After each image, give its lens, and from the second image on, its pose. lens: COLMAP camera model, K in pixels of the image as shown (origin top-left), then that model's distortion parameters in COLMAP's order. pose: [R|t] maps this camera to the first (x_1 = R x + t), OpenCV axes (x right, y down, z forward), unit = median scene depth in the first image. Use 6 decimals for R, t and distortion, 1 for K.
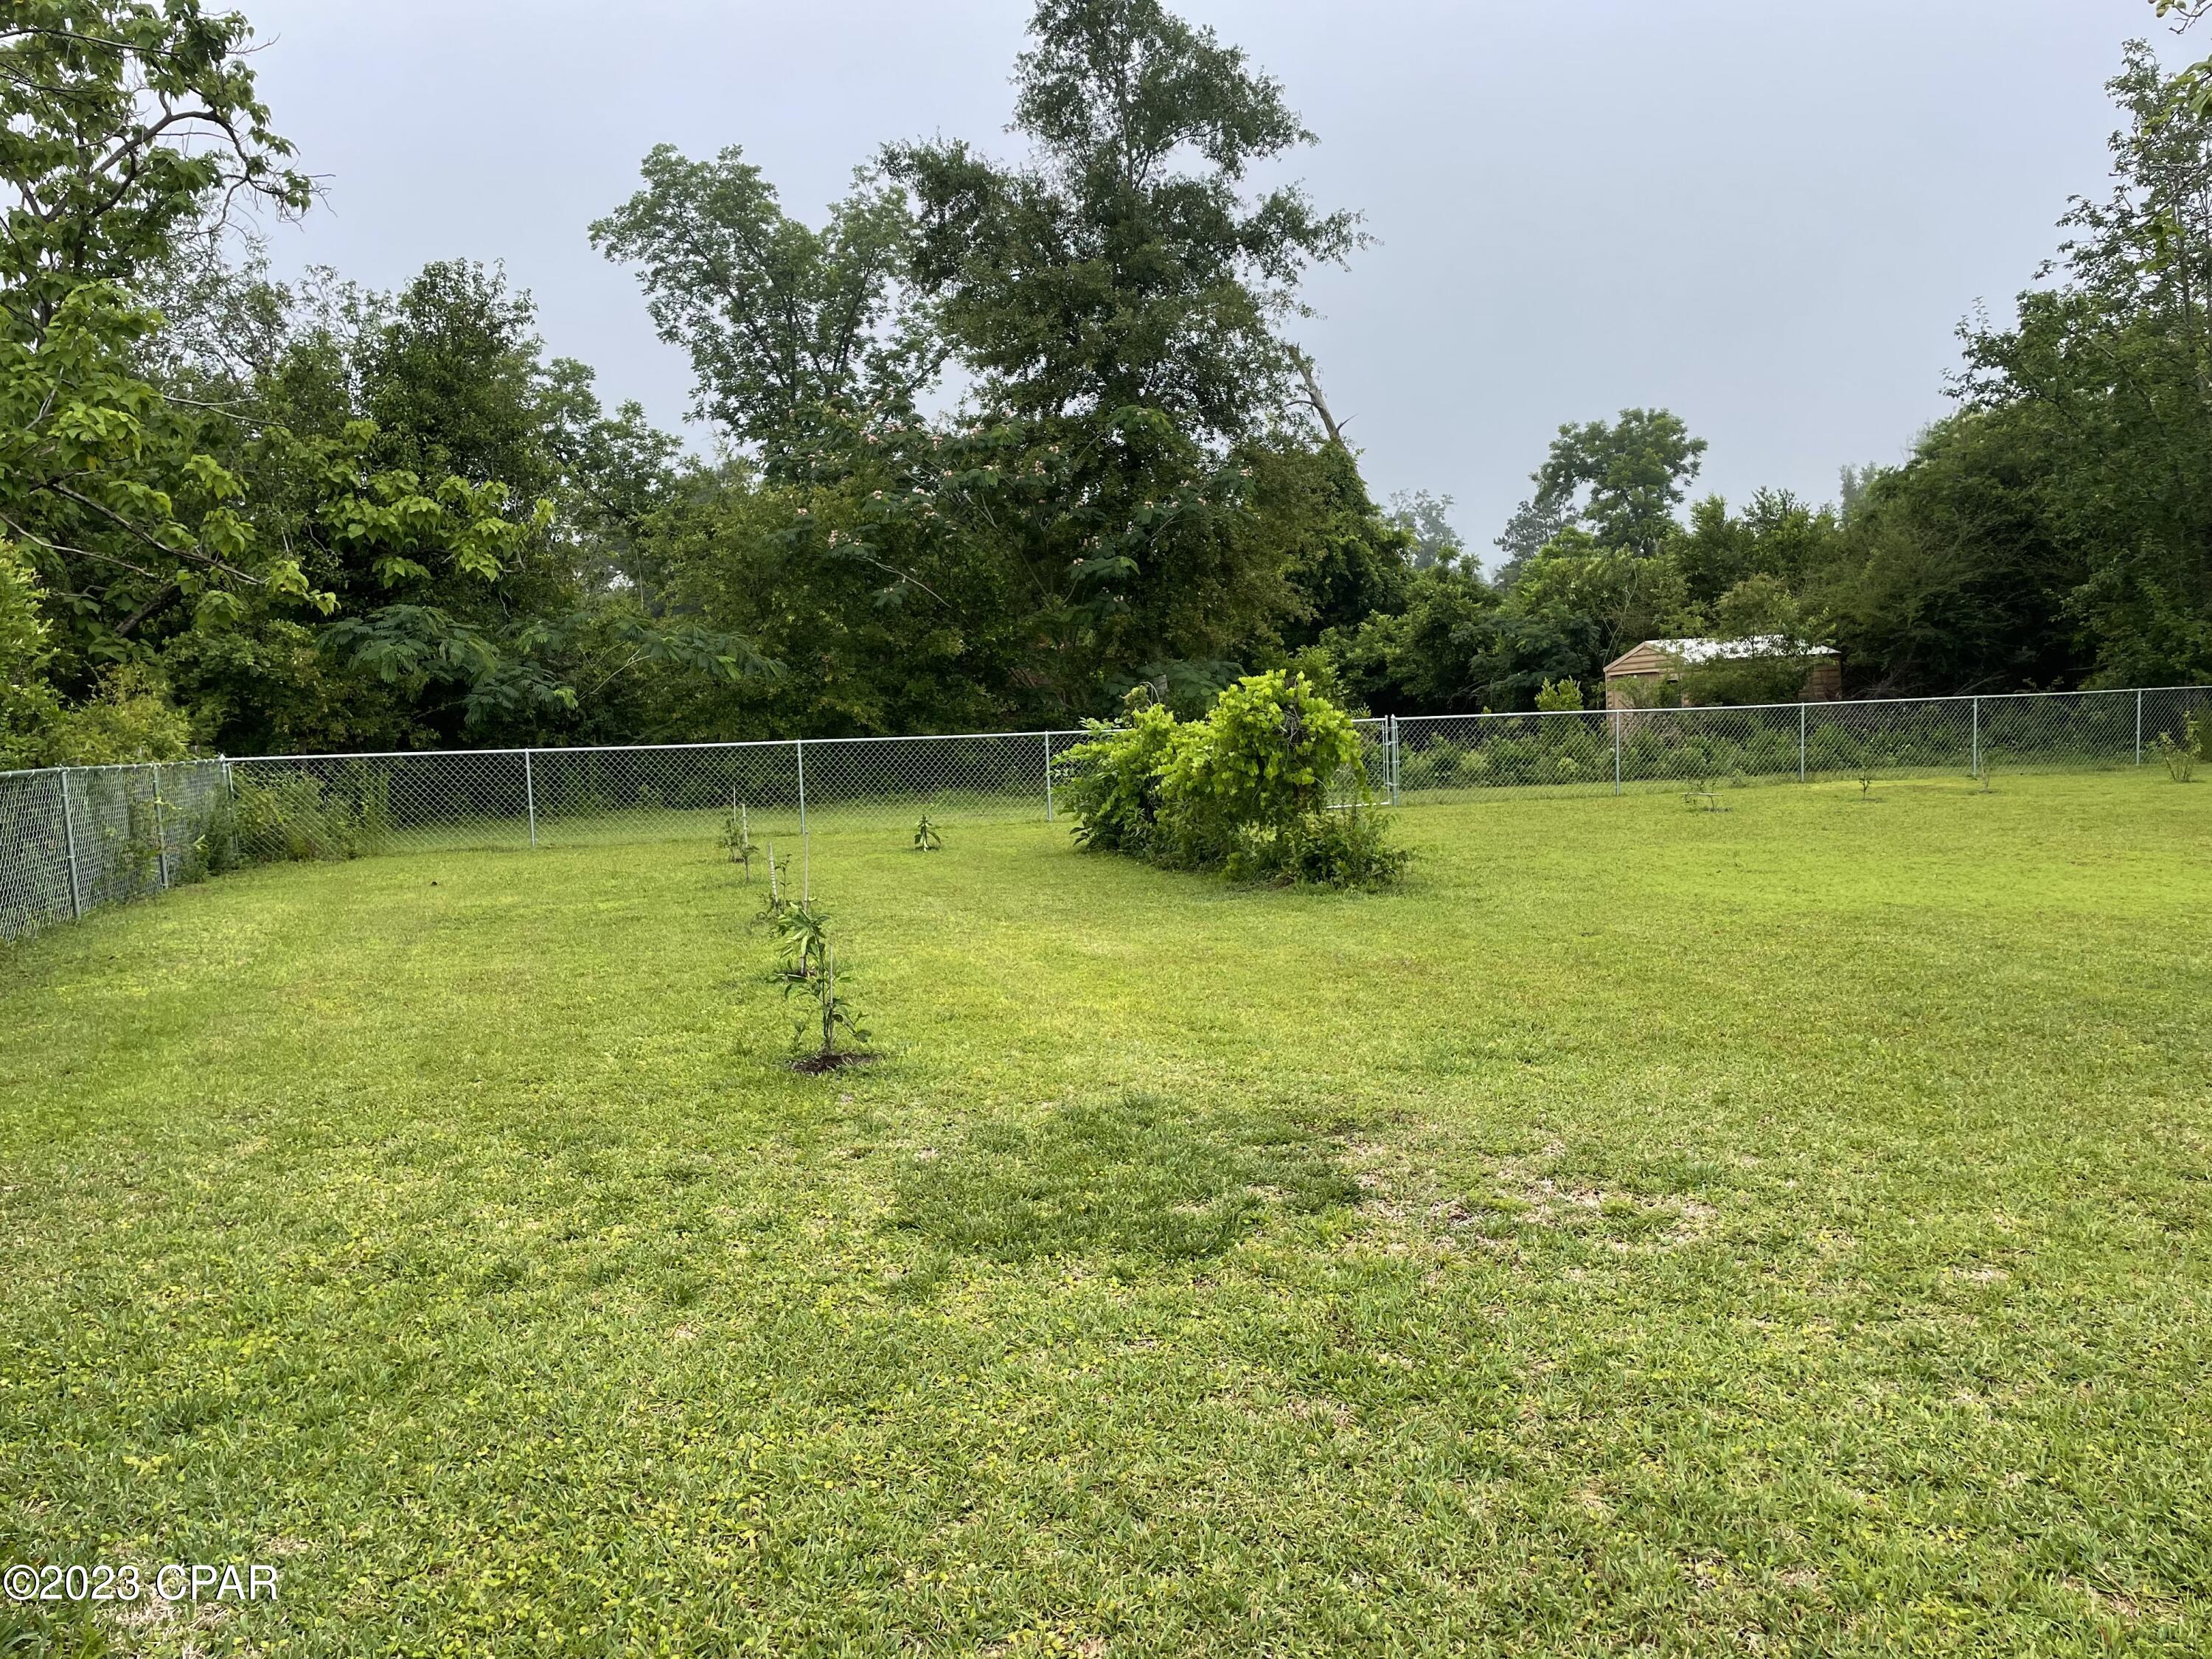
lens RADIAL K [[1660.5, 0, 1091.7], [0, 1660.5, 822.6], [0, 0, 1]] dist [0.021441, -0.047517]
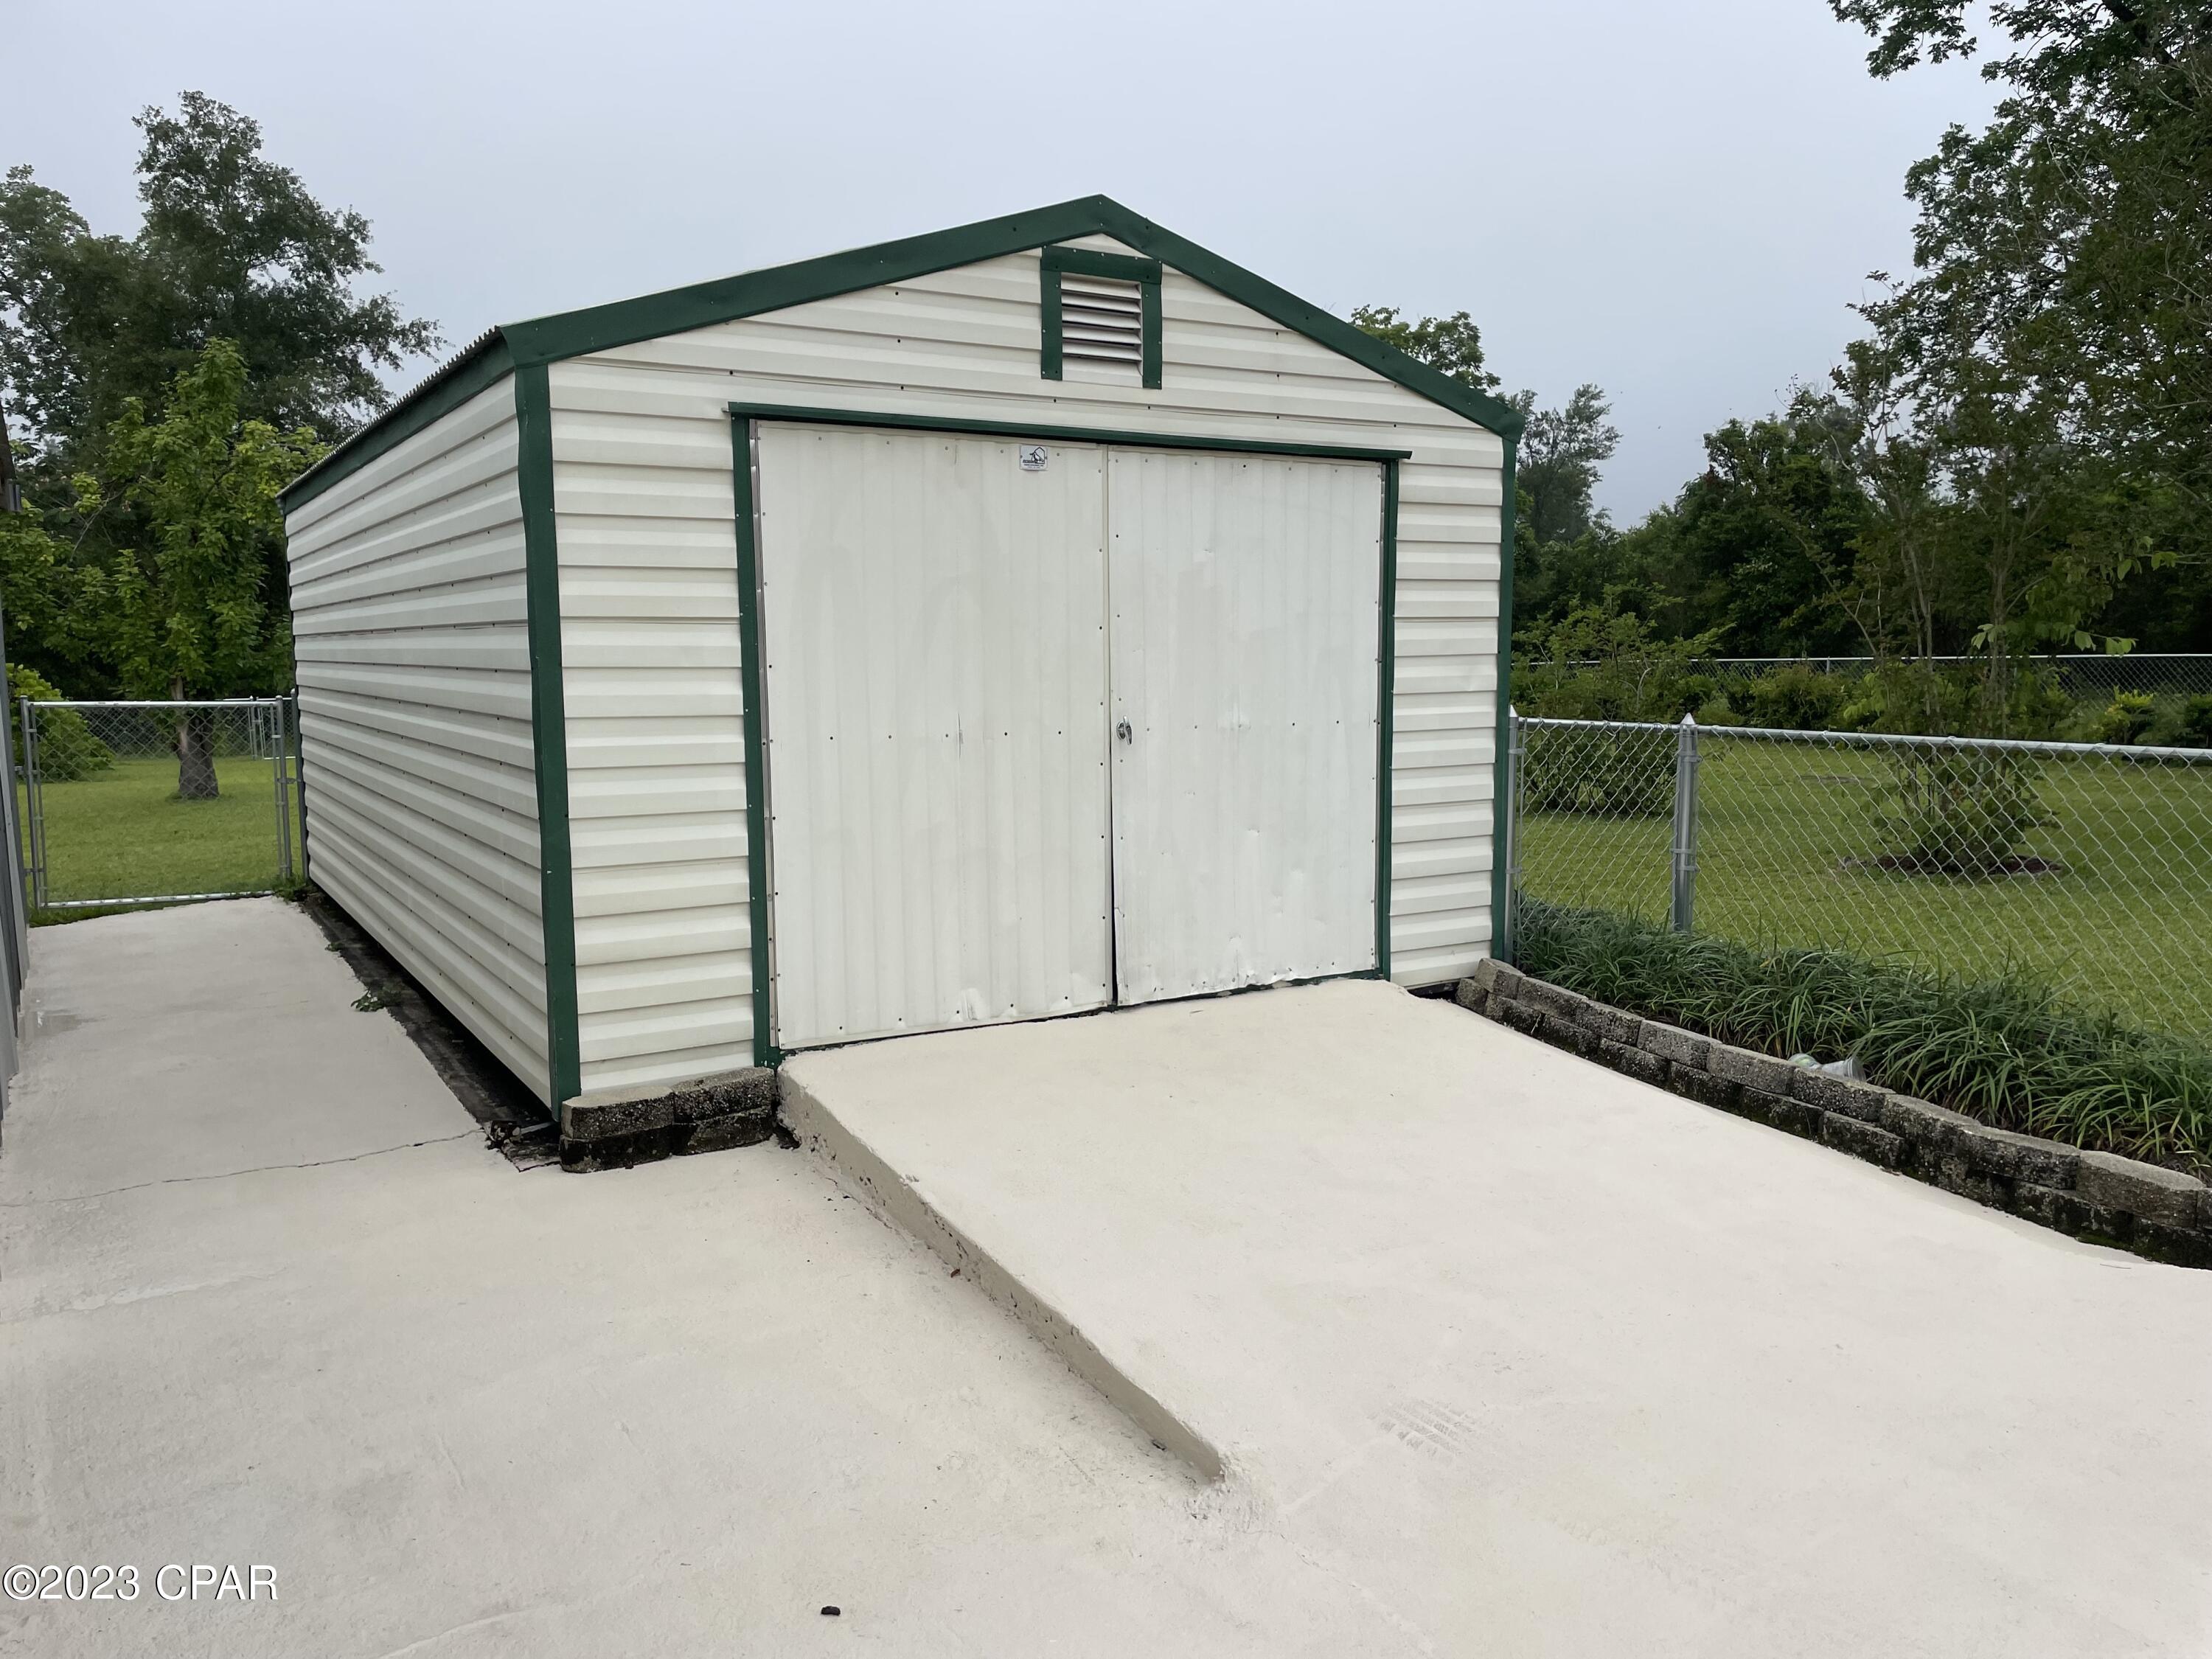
lens RADIAL K [[1660.5, 0, 1114.6], [0, 1660.5, 831.8], [0, 0, 1]] dist [0.021441, -0.047517]
pose [[0.960757, -0.006559, 0.277314, 0.157441], [0.003517, 0.999928, 0.011465, 0.015346], [-0.277369, -0.010040, 0.960711, -0.222263]]
